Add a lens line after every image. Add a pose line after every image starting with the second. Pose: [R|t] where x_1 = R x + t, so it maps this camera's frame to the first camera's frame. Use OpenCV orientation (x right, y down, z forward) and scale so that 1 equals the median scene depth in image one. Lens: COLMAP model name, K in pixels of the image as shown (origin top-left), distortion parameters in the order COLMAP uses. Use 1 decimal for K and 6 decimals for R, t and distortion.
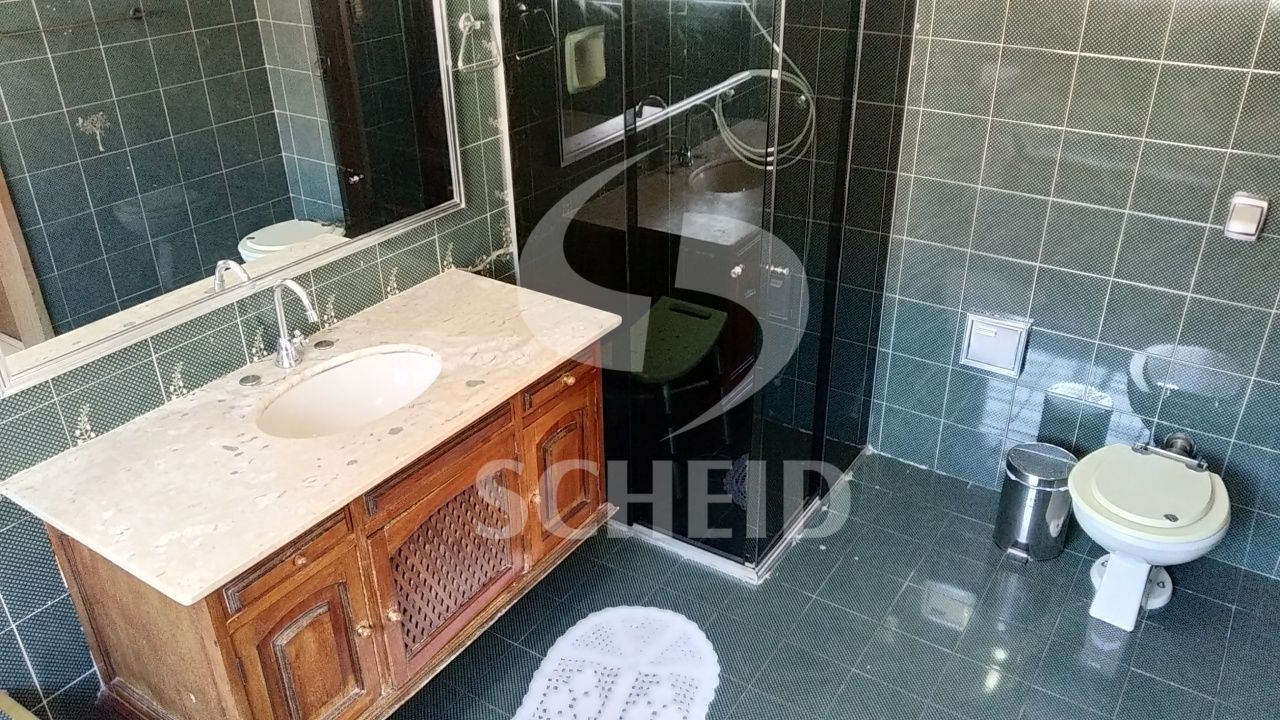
lens RADIAL K [[981.6, 0, 641.1], [0, 981.6, 358.8], [0, 0, 1]] dist [0.040923, -0.010850]
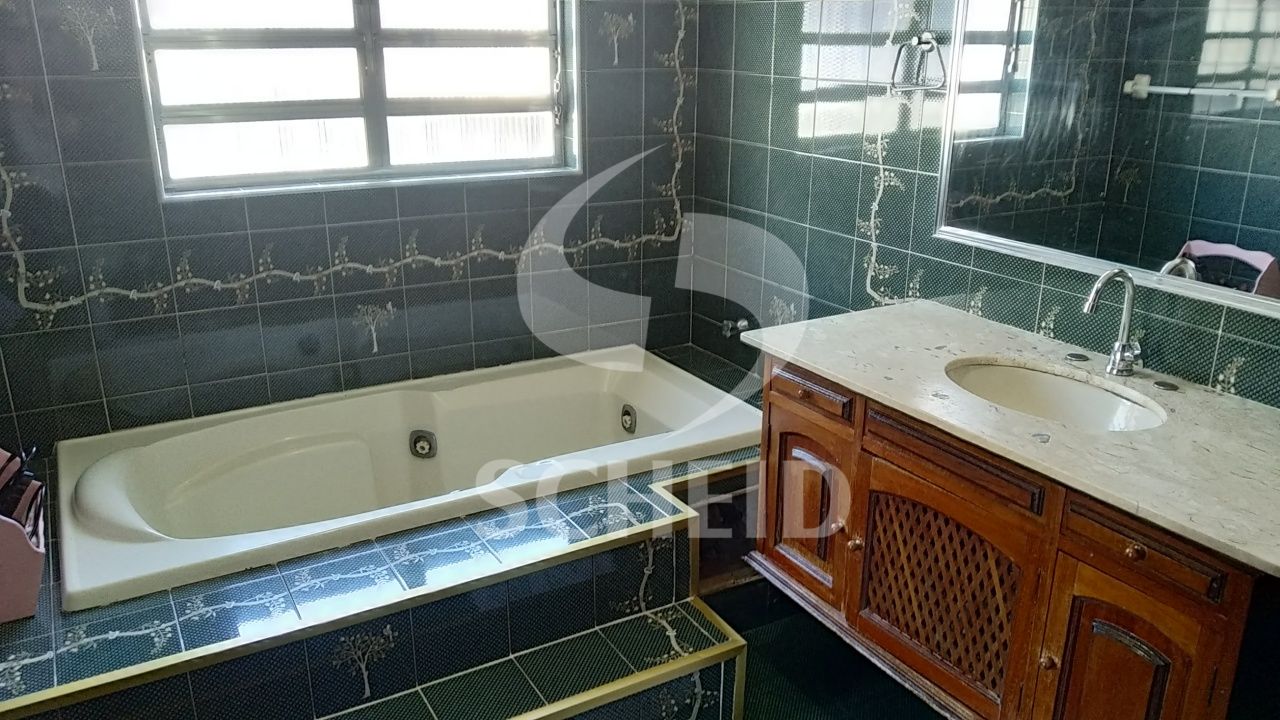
lens RADIAL K [[981.6, 0, 640.5], [0, 981.6, 359.0], [0, 0, 1]] dist [0.040923, -0.010850]
pose [[-0.447612, 0.289900, -0.845933, 0.580241], [-0.421649, 0.765804, 0.485548, -0.253872], [0.788579, 0.574023, -0.220547, 0.839533]]
